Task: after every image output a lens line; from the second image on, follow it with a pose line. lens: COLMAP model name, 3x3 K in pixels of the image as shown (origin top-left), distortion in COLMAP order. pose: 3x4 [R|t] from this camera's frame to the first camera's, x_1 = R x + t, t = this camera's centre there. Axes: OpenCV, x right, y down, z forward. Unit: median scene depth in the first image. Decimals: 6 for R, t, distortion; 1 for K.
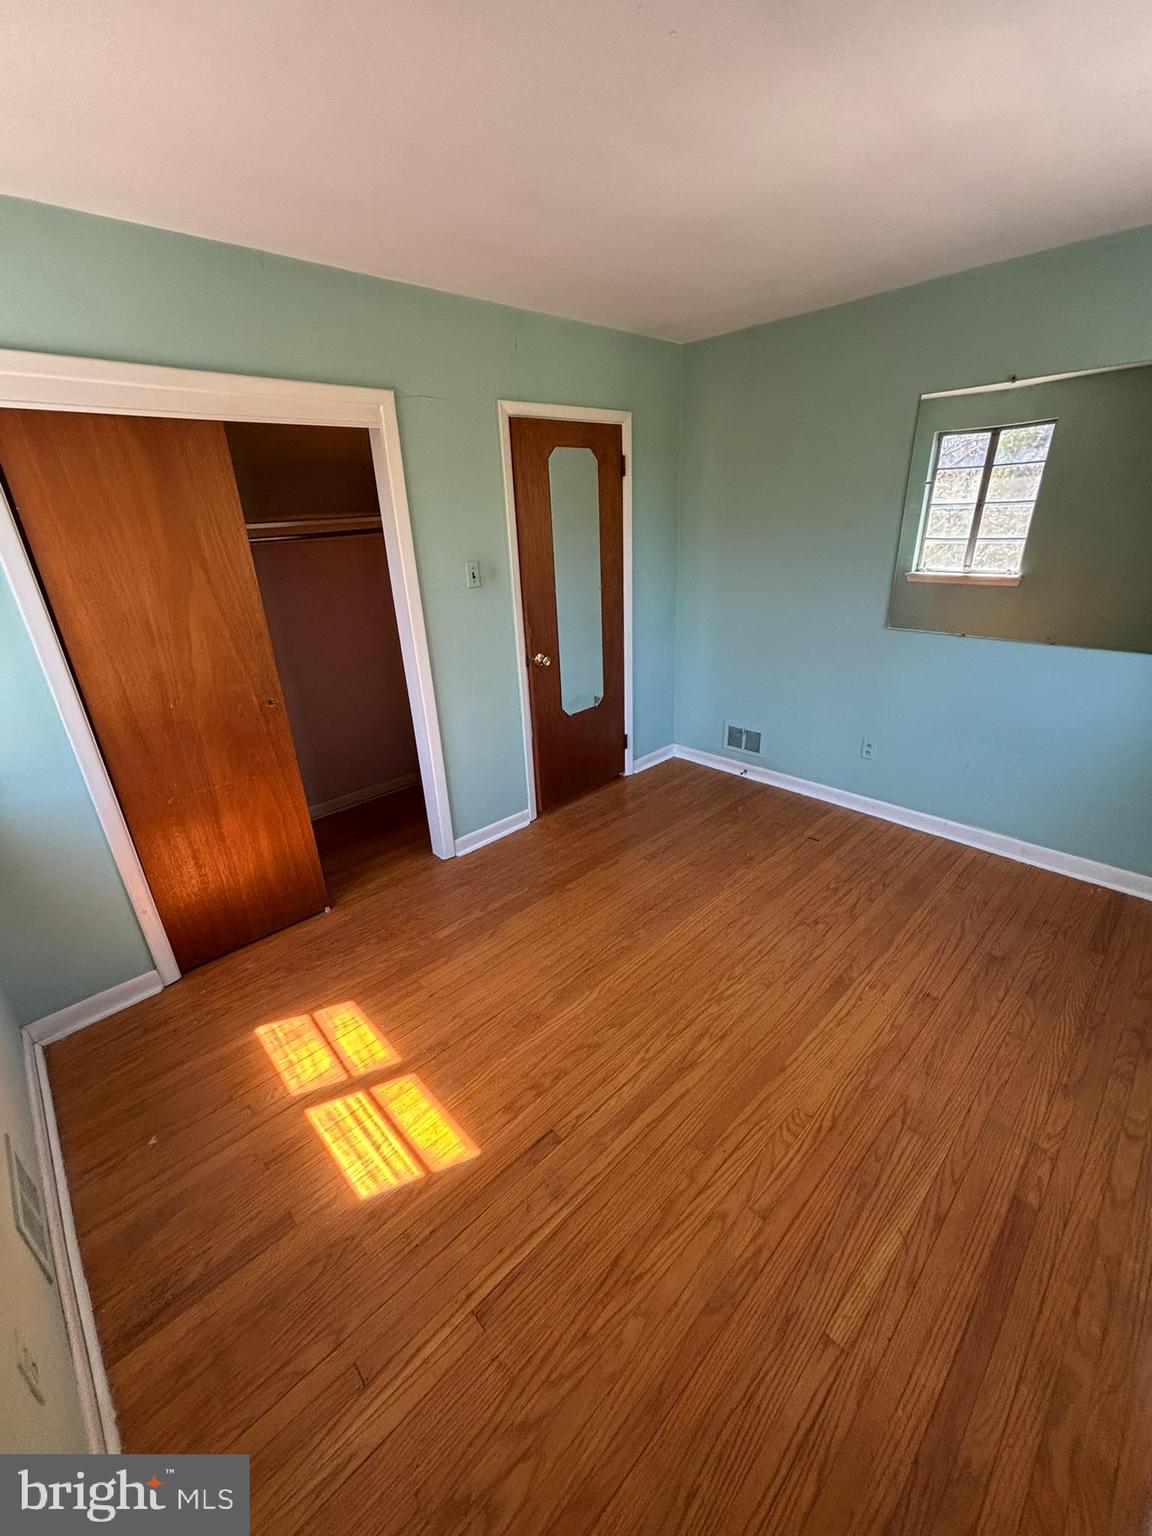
lens RADIAL K [[615.5, 0, 573.7], [0, 615.5, 767.3], [0, 0, 1]] dist [-0.005492, 0.000290]
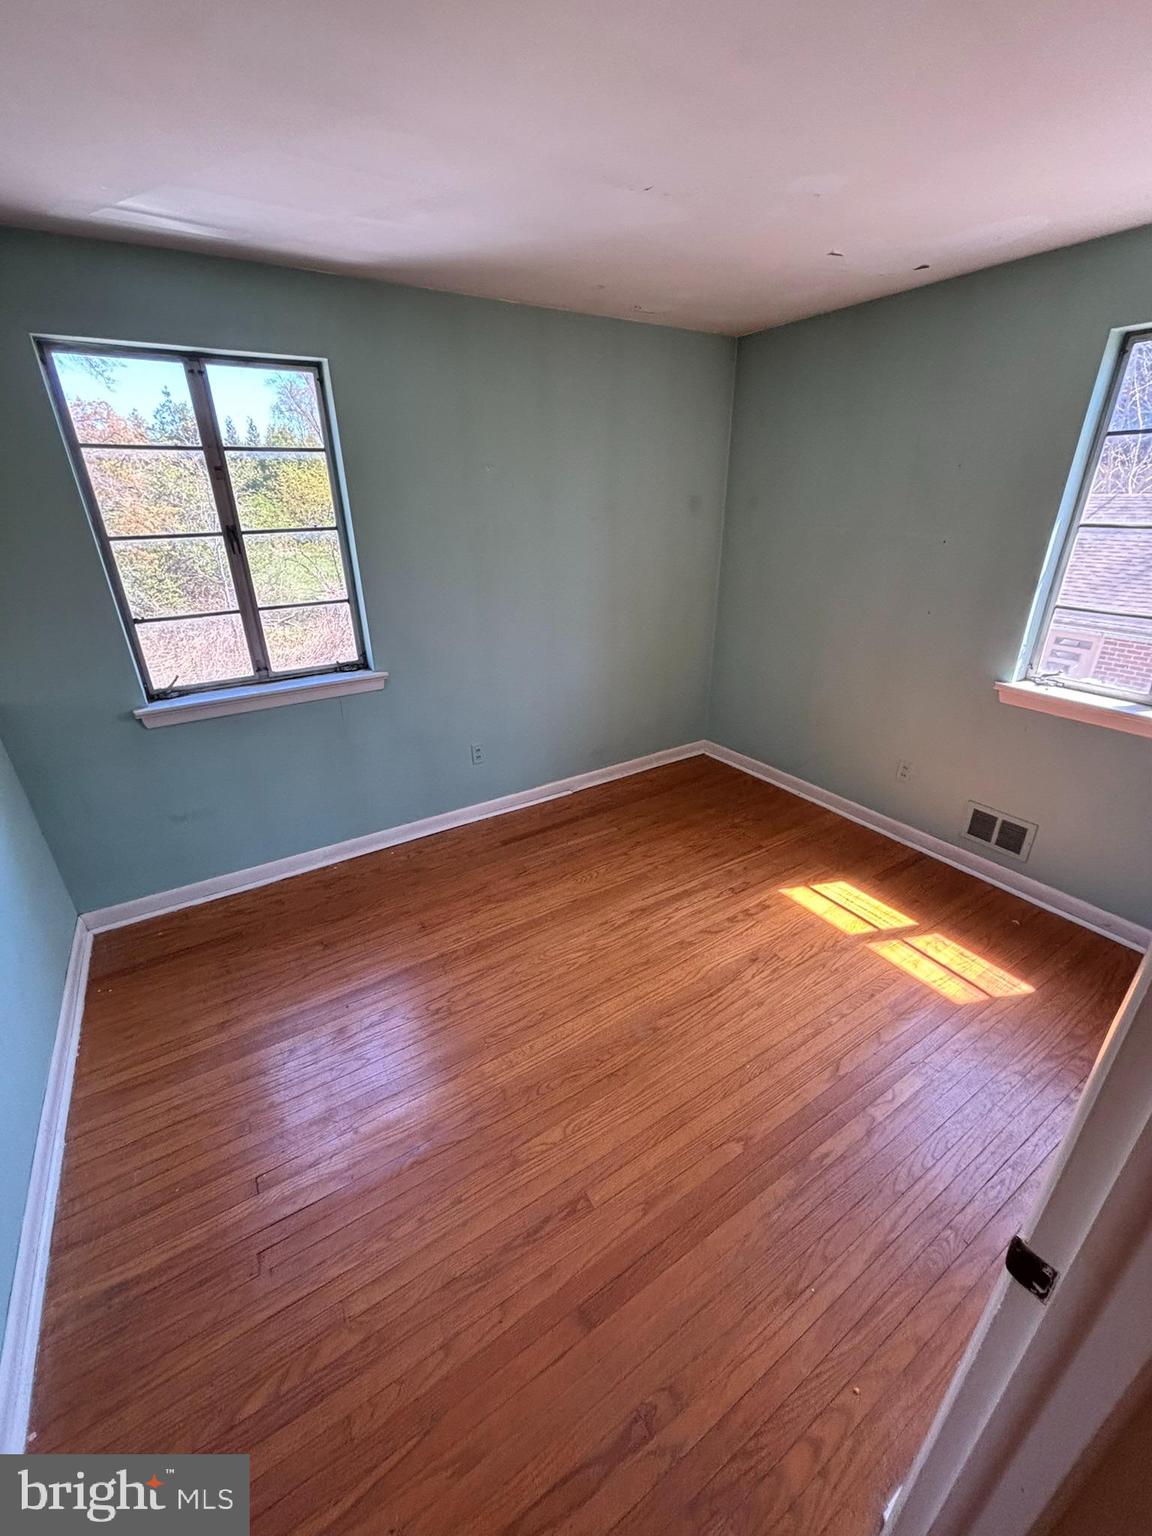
lens RADIAL K [[615.5, 0, 575.0], [0, 615.5, 766.2], [0, 0, 1]] dist [-0.005492, 0.000290]
pose [[-0.979595, -0.025638, 0.199341, 0.057511], [0.127754, 0.686243, 0.716066, -0.774908], [-0.155155, 0.726921, -0.668964, 1.756870]]
